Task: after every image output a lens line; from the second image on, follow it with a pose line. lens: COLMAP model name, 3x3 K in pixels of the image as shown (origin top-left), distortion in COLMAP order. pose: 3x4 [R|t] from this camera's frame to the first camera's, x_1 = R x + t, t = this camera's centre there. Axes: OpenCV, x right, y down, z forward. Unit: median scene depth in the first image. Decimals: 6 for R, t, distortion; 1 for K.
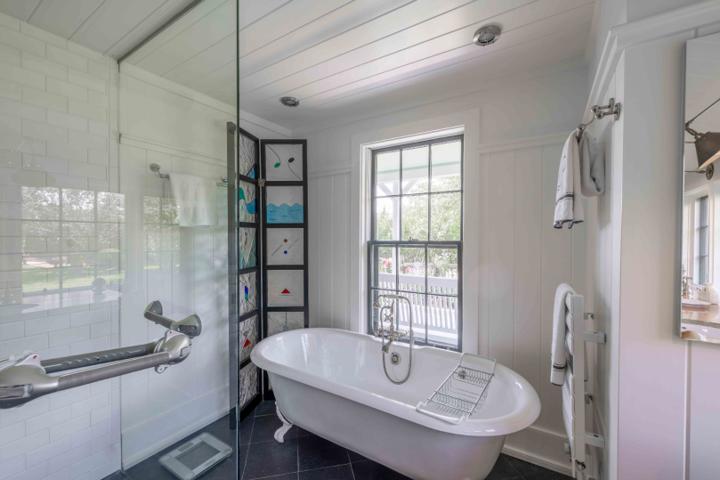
lens RADIAL K [[301.3, 0, 358.2], [0, 301.3, 241.4], [0, 0, 1]] dist [-0.003798, 0.000257]
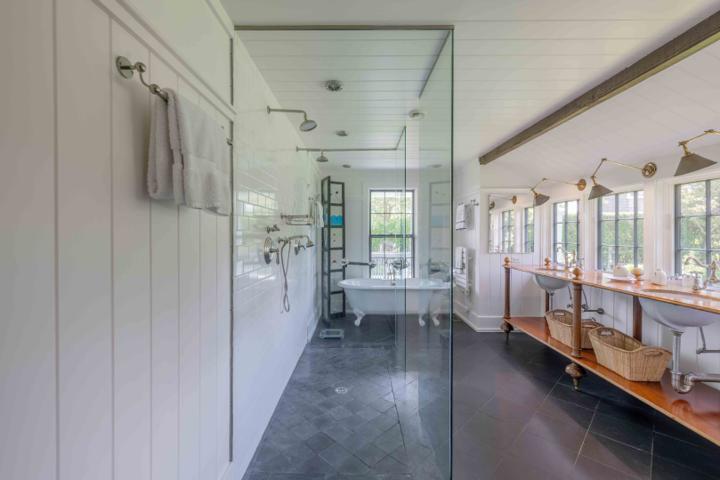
lens RADIAL K [[301.3, 0, 361.4], [0, 301.3, 238.0], [0, 0, 1]] dist [-0.003798, 0.000257]
pose [[0.847065, -0.005250, 0.531463, -1.109051], [0.011905, 0.999888, -0.009098, 0.039213], [-0.531356, 0.014034, 0.847032, -0.697936]]
